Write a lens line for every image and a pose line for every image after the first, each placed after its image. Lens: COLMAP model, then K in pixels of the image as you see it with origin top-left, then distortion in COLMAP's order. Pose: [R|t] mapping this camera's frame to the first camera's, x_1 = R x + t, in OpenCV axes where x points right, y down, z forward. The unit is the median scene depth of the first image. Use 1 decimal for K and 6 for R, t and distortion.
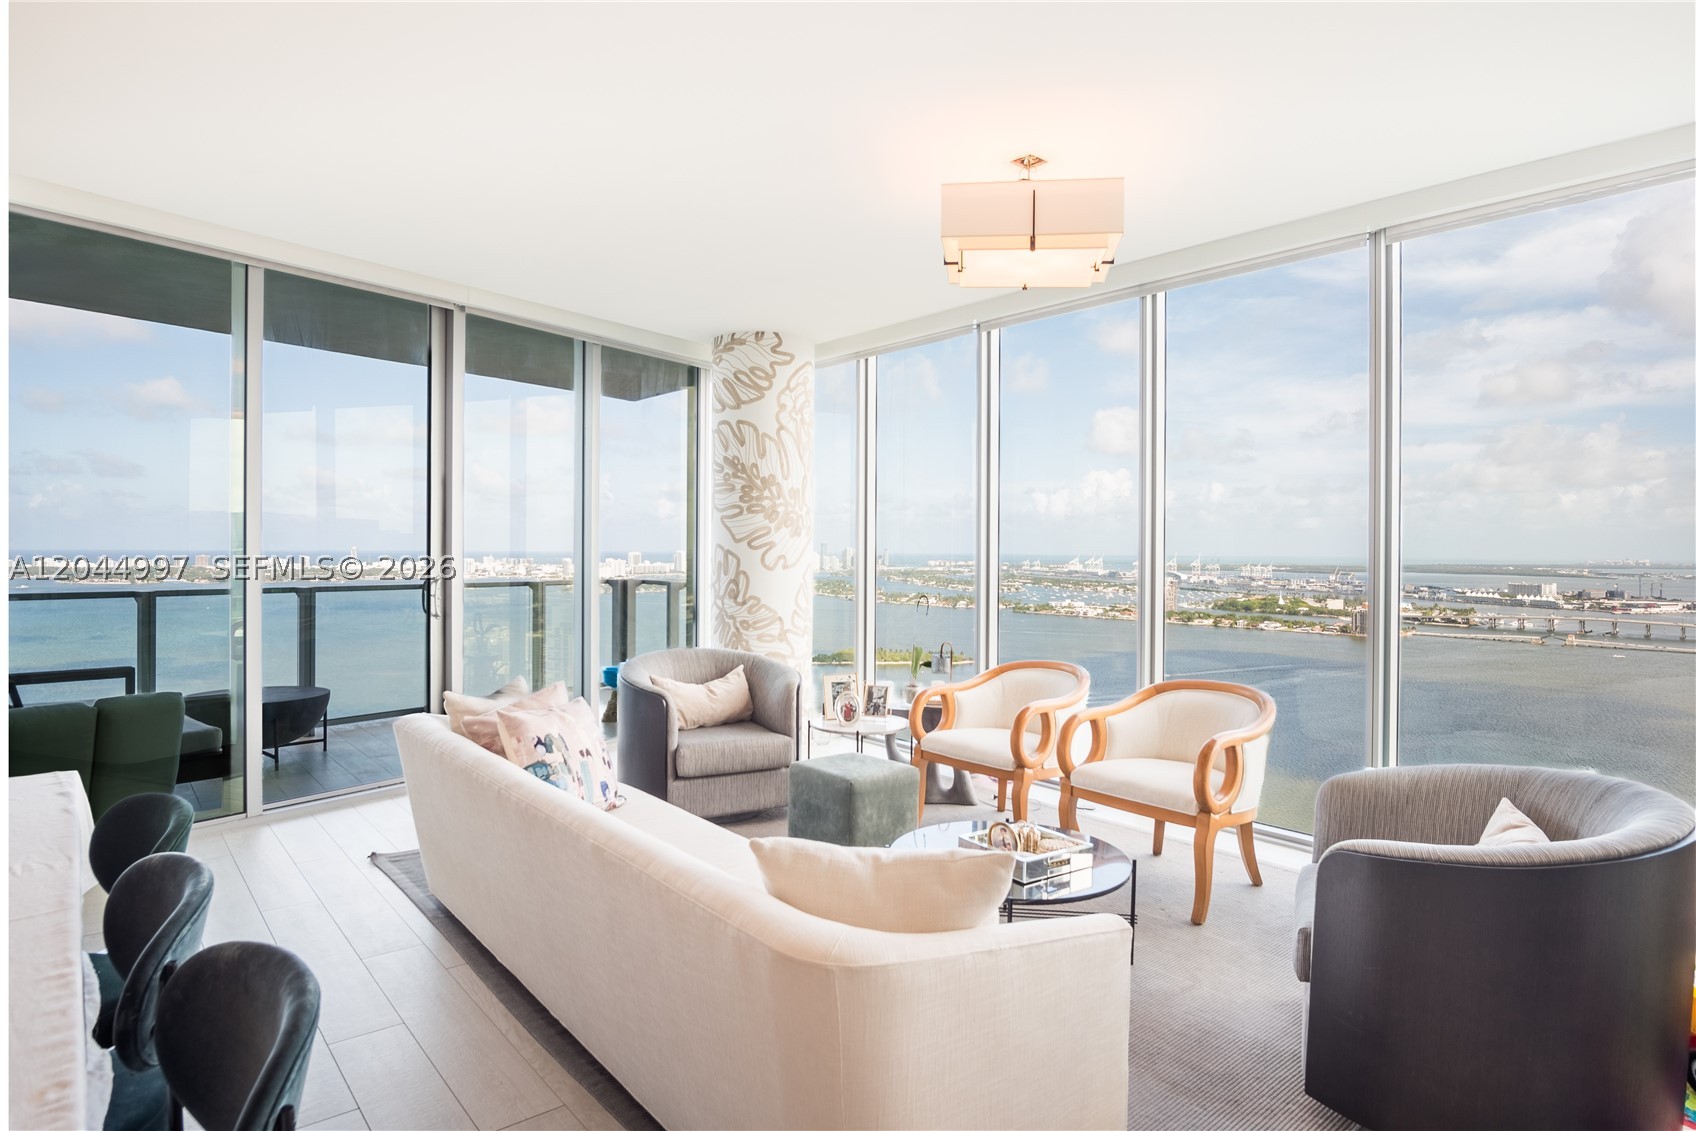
lens RADIAL K [[923.9, 0, 850.9], [0, 923.9, 558.5], [0, 0, 1]] dist [-0.007148, -0.000461]
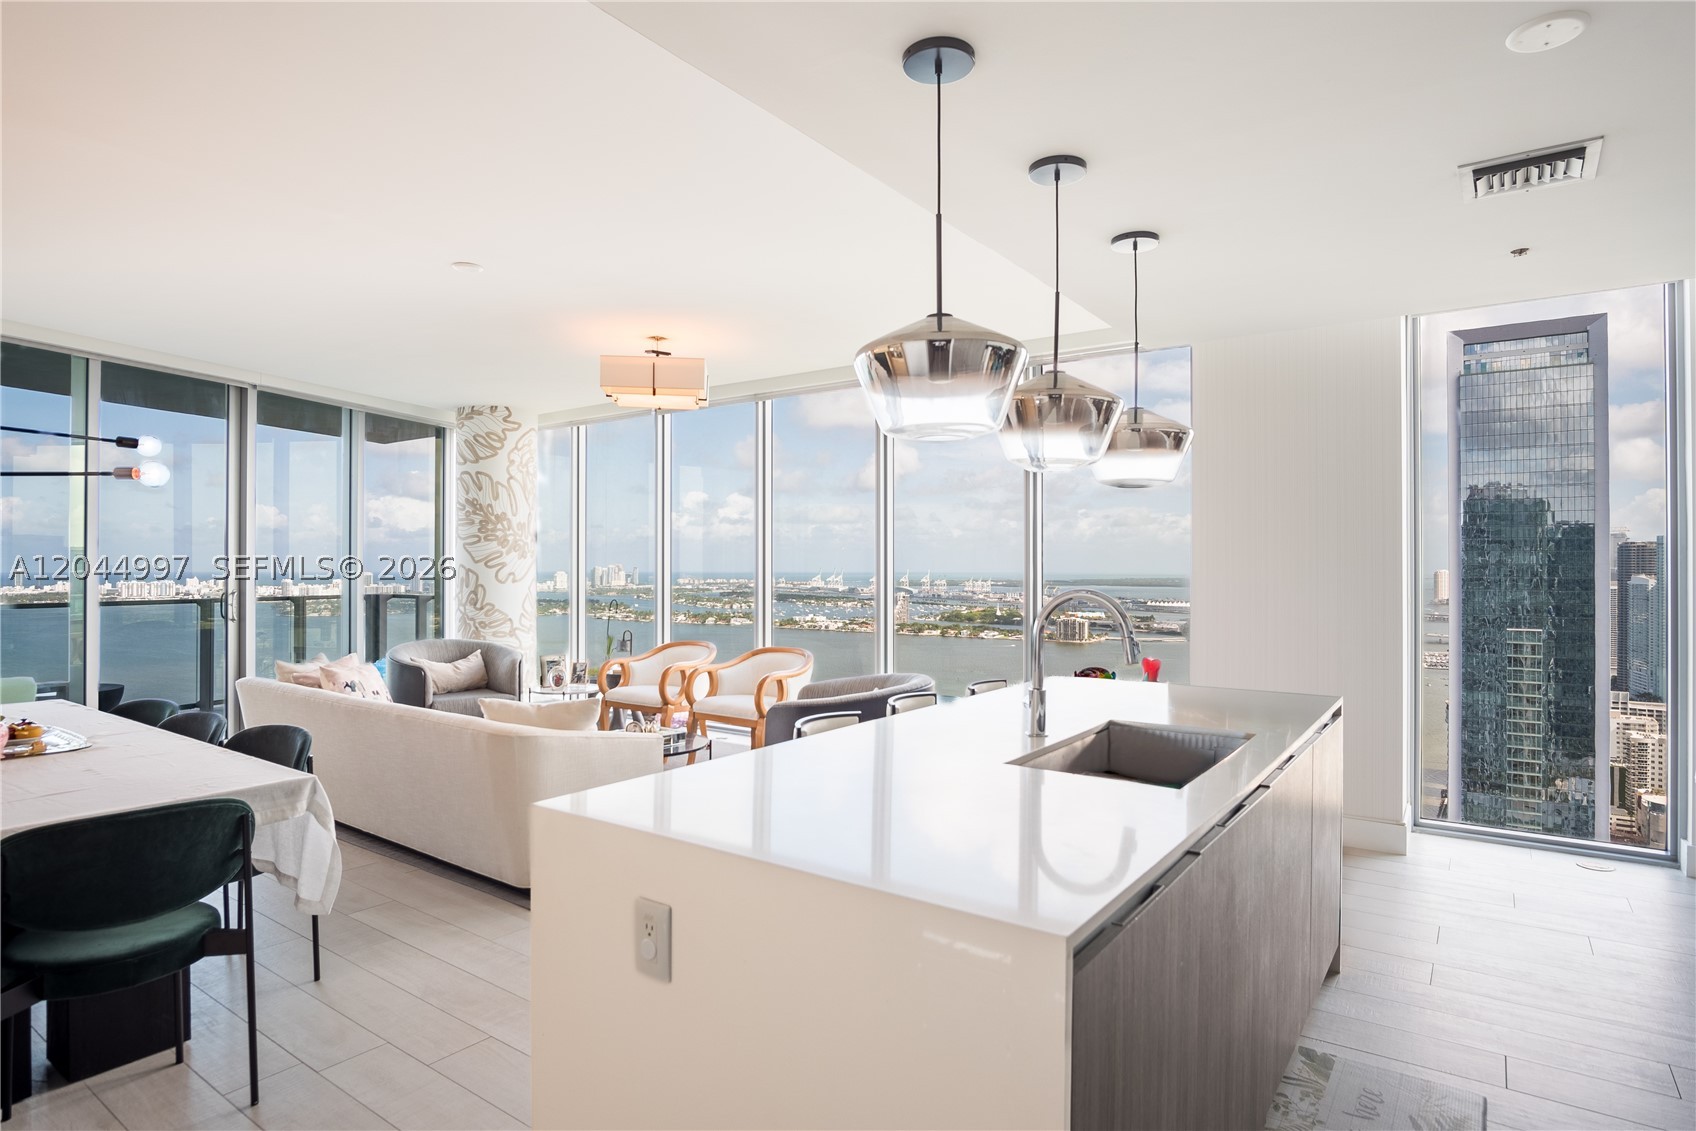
lens RADIAL K [[923.9, 0, 840.0], [0, 923.9, 559.5], [0, 0, 1]] dist [-0.007148, -0.000461]
pose [[0.969017, -0.003773, 0.246965, 0.056536], [0.008410, 0.999808, -0.017726, 0.005776], [-0.246851, 0.019254, 0.968862, -0.418752]]
